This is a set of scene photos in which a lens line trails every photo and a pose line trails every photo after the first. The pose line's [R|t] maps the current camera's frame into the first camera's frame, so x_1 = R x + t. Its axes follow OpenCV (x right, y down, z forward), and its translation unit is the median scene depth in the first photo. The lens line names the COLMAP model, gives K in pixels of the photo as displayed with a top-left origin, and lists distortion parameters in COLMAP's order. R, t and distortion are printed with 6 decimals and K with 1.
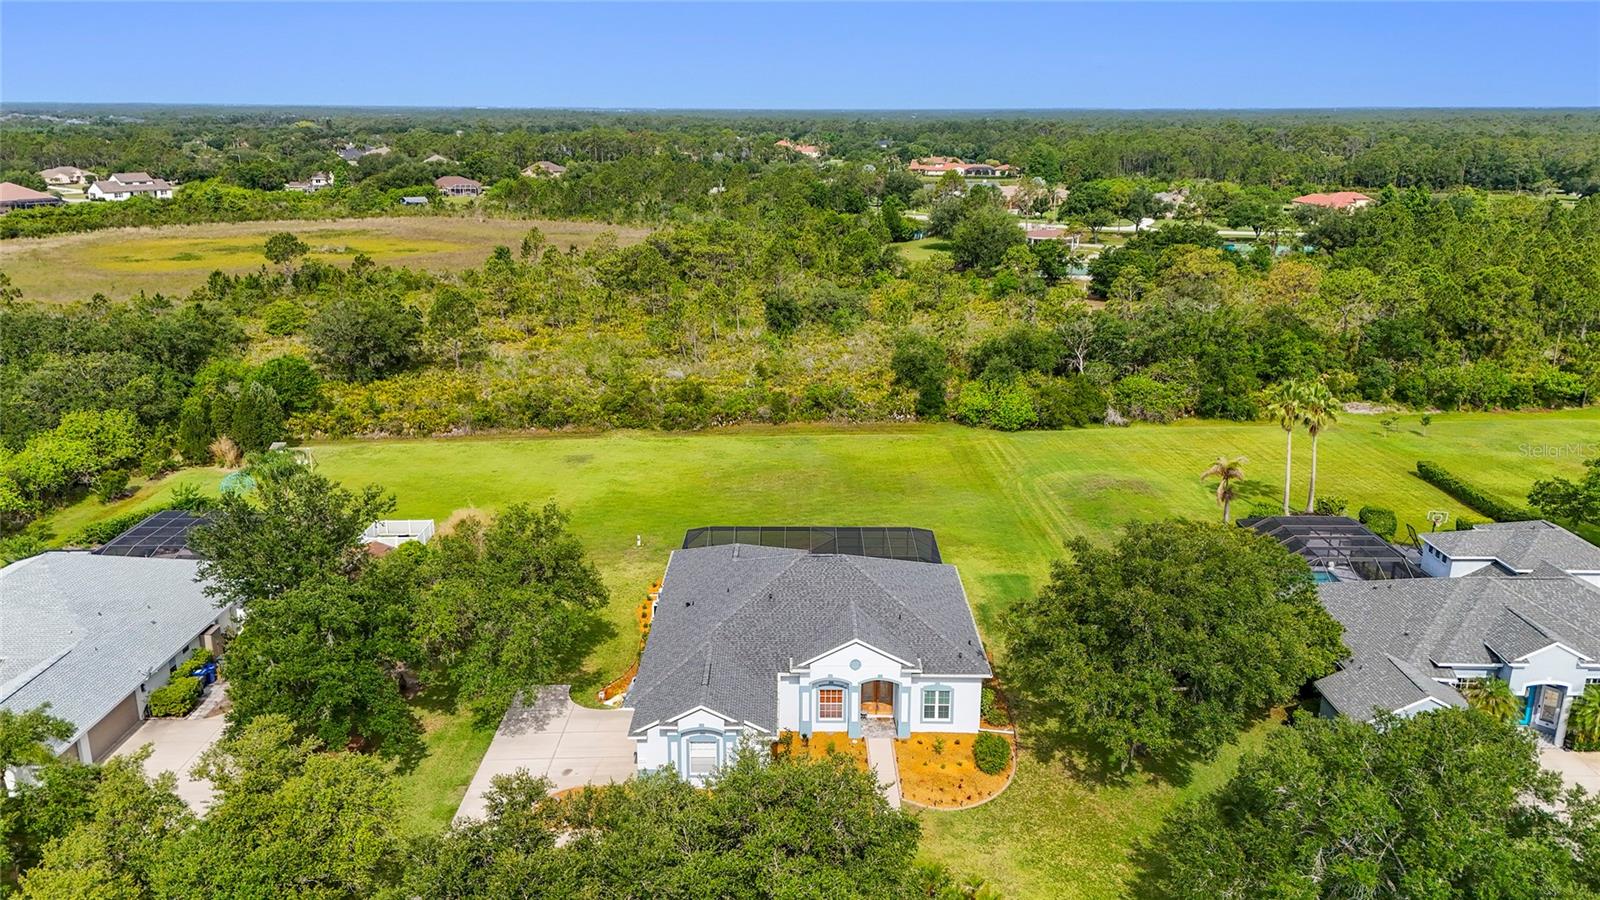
lens RADIAL K [[1163.7, 0, 805.3], [0, 1163.7, 468.6], [0, 0, 1]] dist [0.078855, -0.077471]
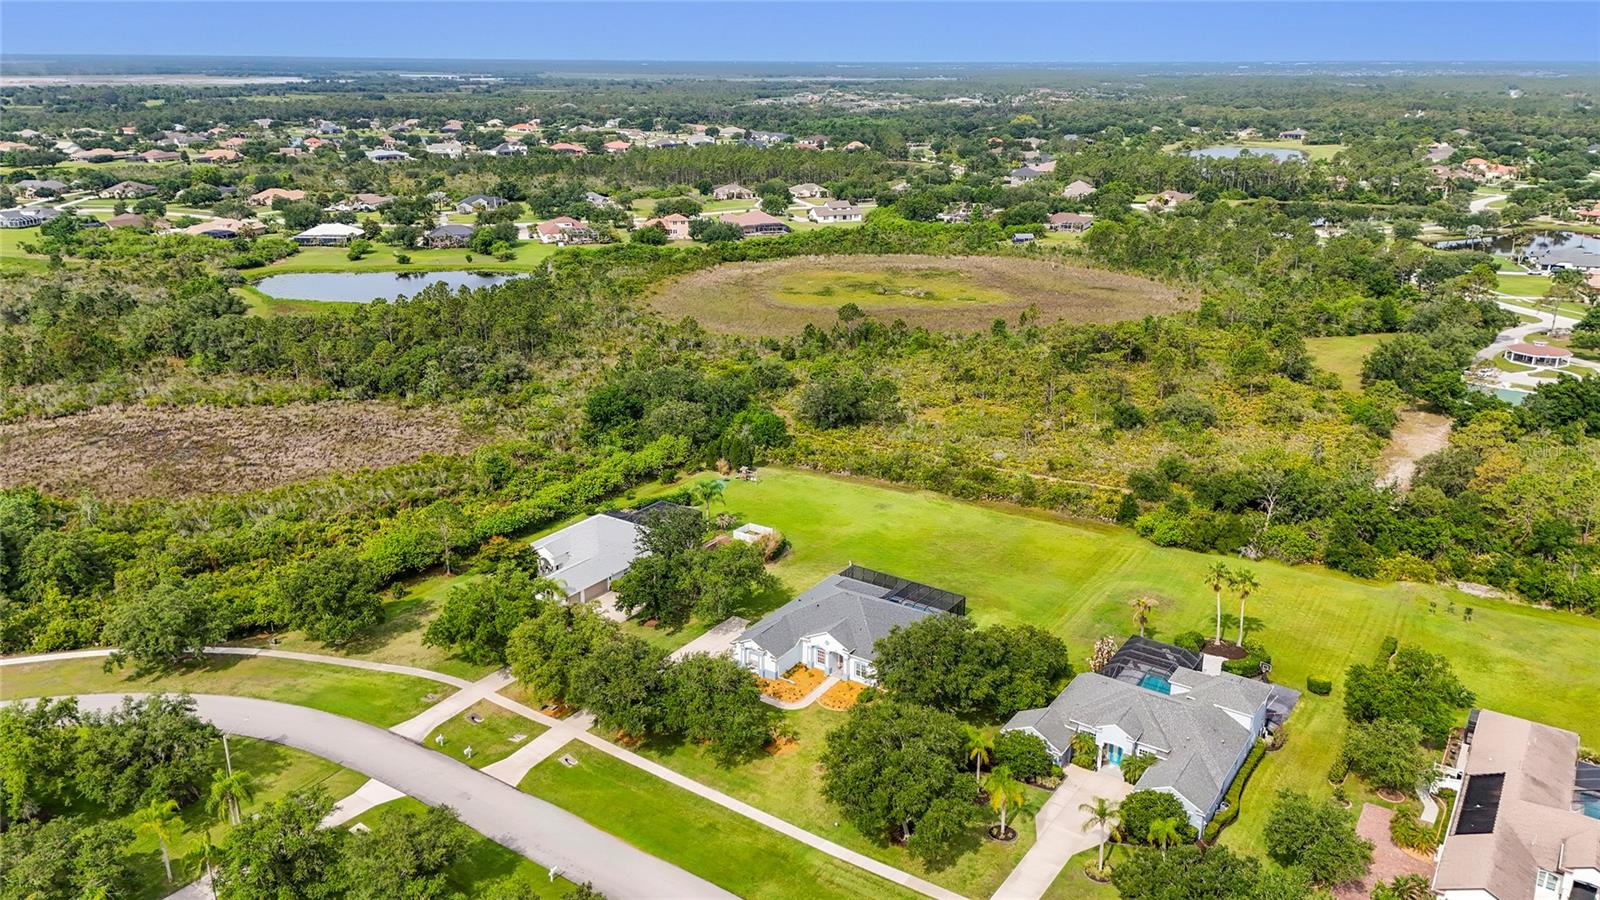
lens RADIAL K [[1160.5, 0, 801.9], [0, 1160.5, 445.0], [0, 0, 1]] dist [0.091256, -0.111558]
pose [[0.823798, 0.177258, -0.538458, 0.568074], [-0.168982, 0.983459, 0.065220, -0.174241], [0.541112, 0.037262, 0.840124, -0.475459]]
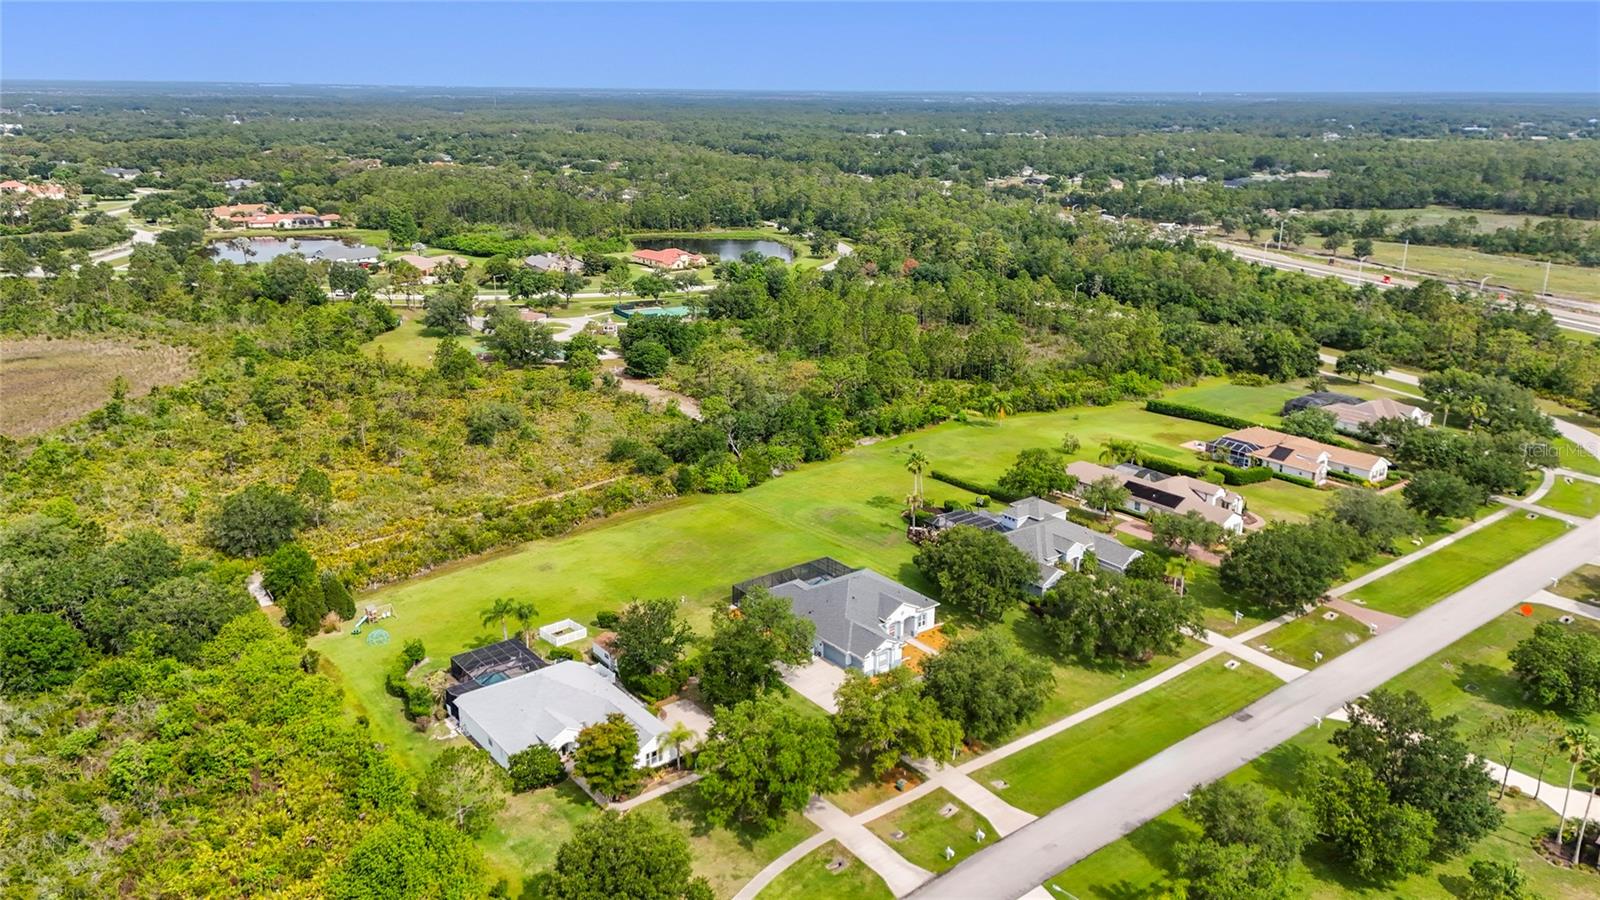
lens RADIAL K [[1160.5, 0, 801.9], [0, 1160.5, 445.0], [0, 0, 1]] dist [0.091256, -0.111558]
pose [[0.784127, -0.179404, 0.594103, -0.766419], [0.179311, 0.981969, 0.059866, -0.187863], [-0.594131, 0.059587, 0.802158, -0.457648]]
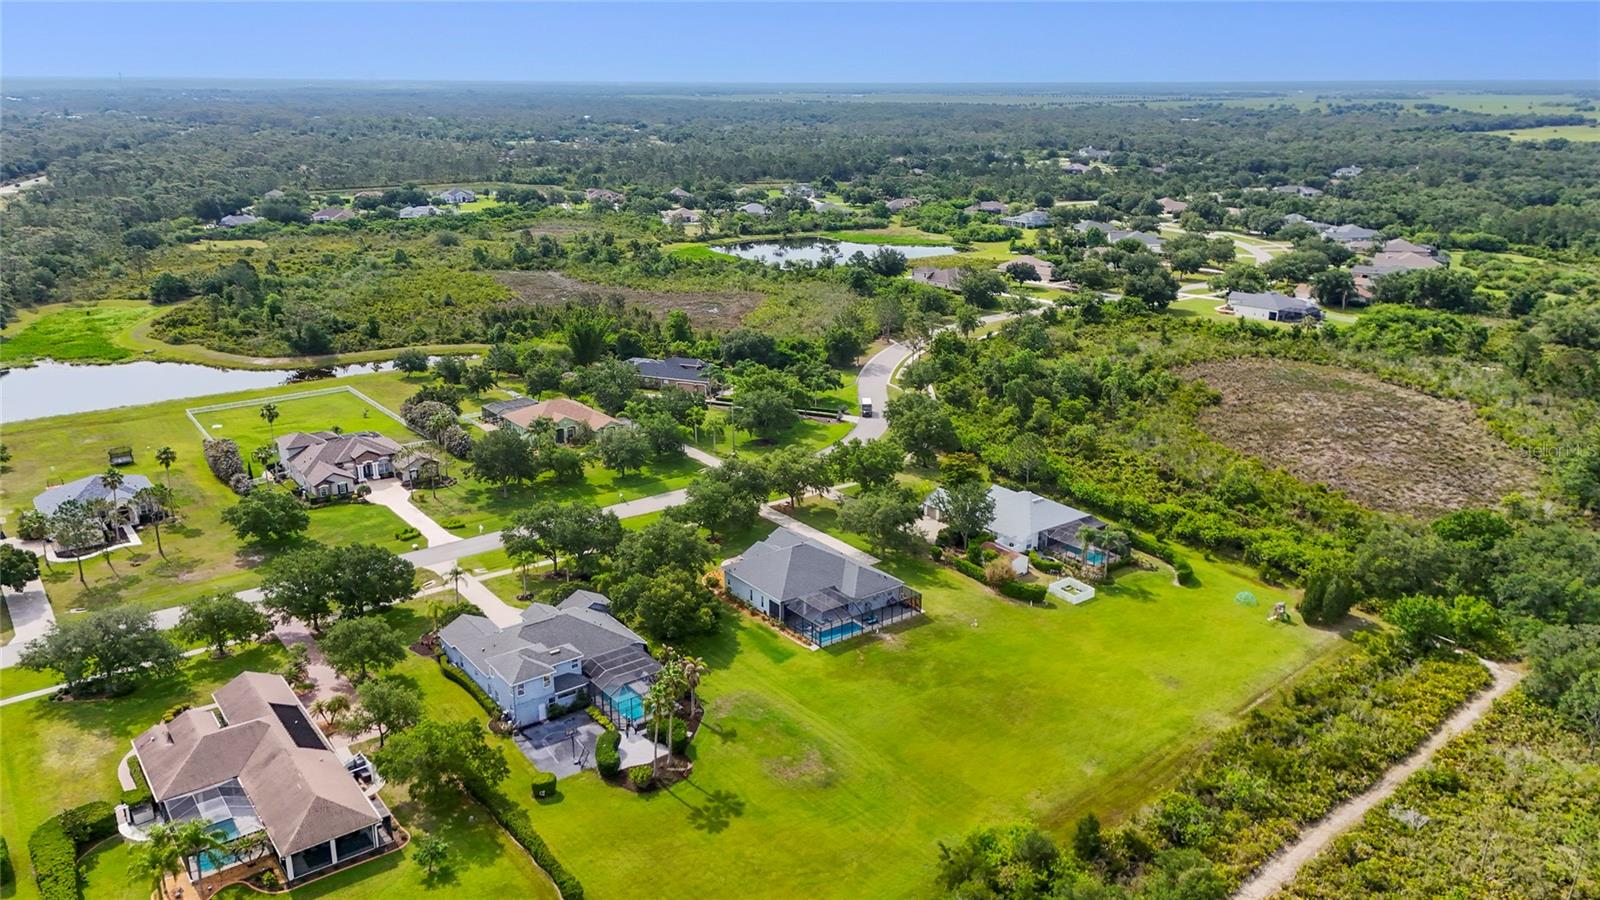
lens RADIAL K [[1160.5, 0, 801.9], [0, 1160.5, 445.0], [0, 0, 1]] dist [0.091256, -0.111558]
pose [[-0.799765, 0.175026, -0.574231, 0.751710], [-0.180319, 0.842340, 0.507887, -0.736162], [0.572591, 0.509735, -0.642113, 1.334611]]
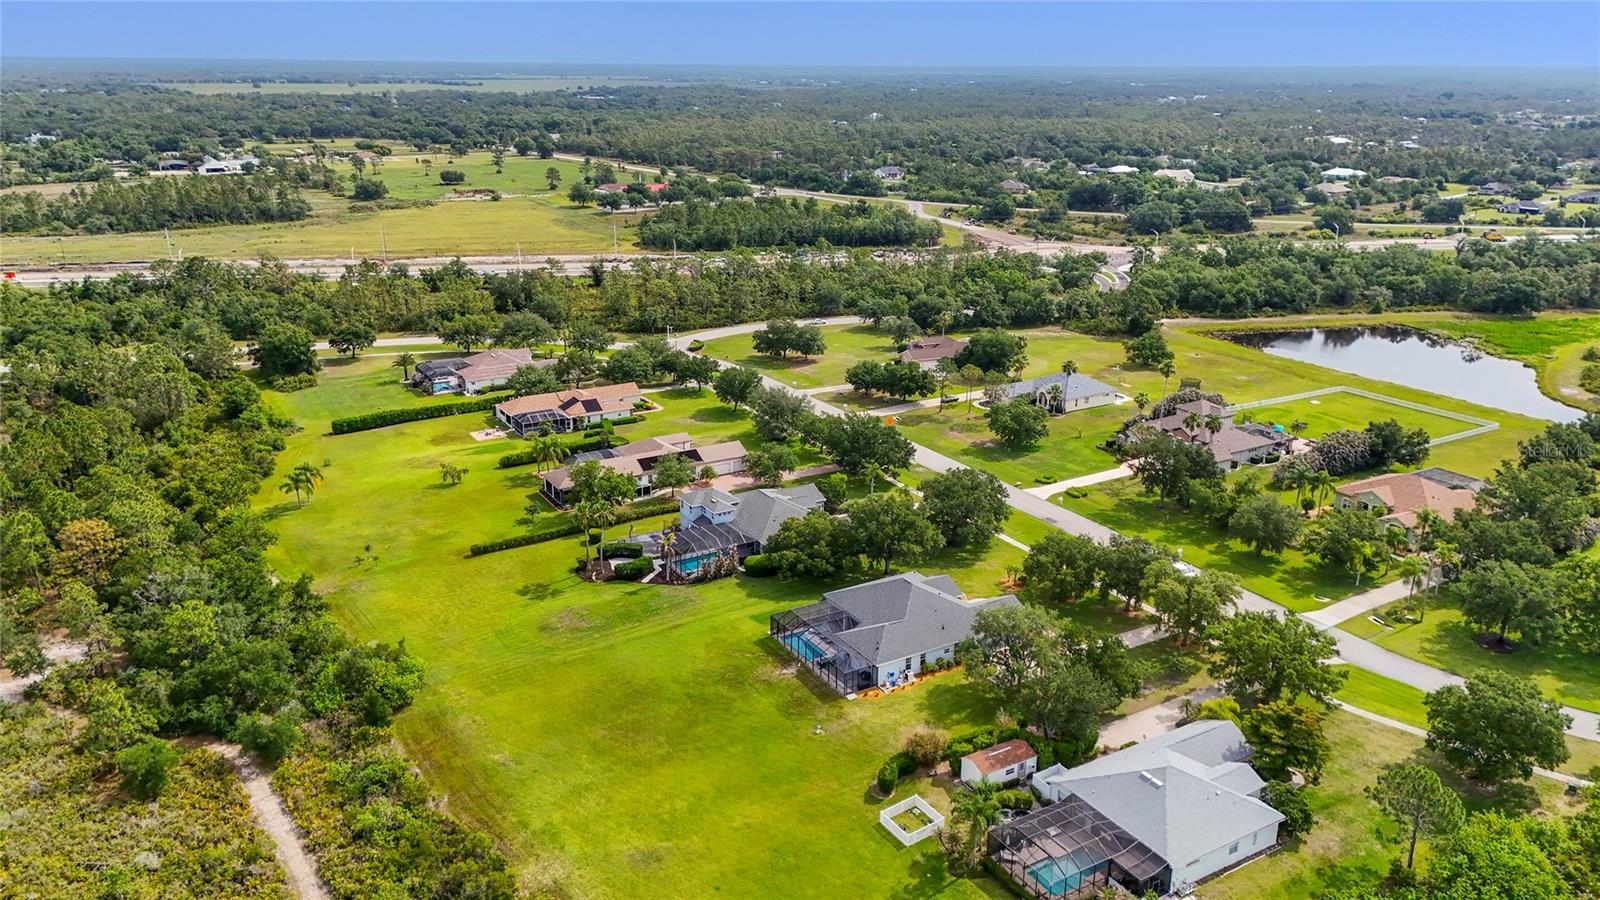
lens RADIAL K [[1160.5, 0, 801.9], [0, 1160.5, 445.0], [0, 0, 1]] dist [0.091256, -0.111558]
pose [[-0.522044, -0.269773, 0.809131, -0.873326], [0.243570, 0.862002, 0.444551, -0.645953], [-0.817401, 0.429155, -0.384294, 1.027902]]
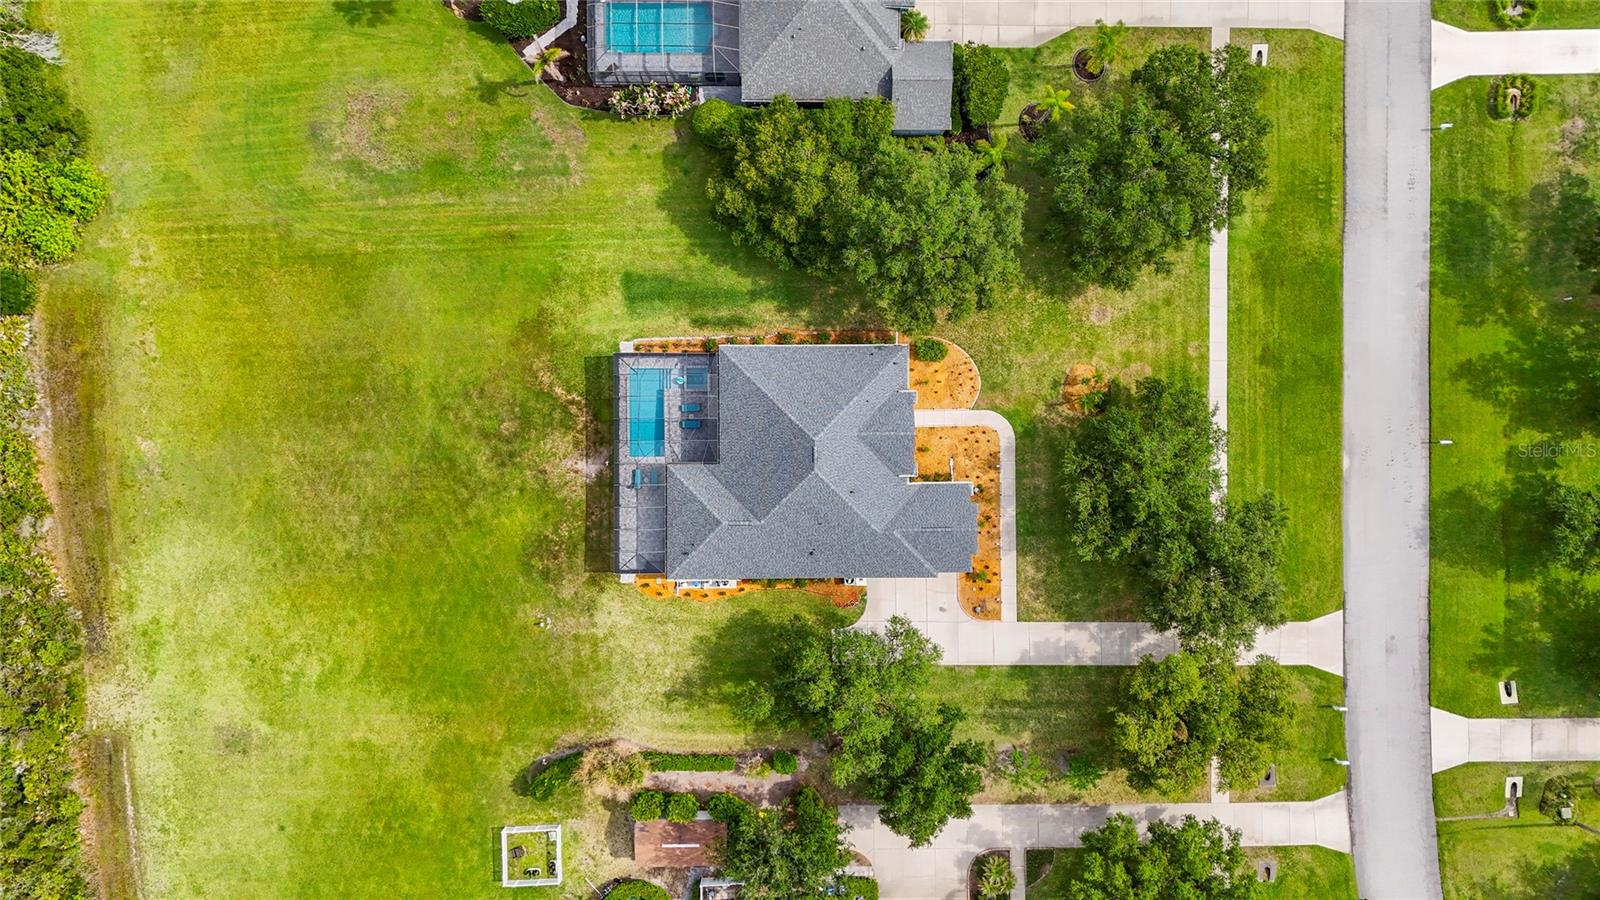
lens RADIAL K [[1160.5, 0, 801.9], [0, 1160.5, 445.0], [0, 0, 1]] dist [0.091256, -0.111558]
pose [[-0.011125, -0.999938, -0.000701, 0.013856], [0.275061, -0.003734, 0.961420, -0.643323], [-0.961362, 0.010503, 0.275085, 0.348001]]
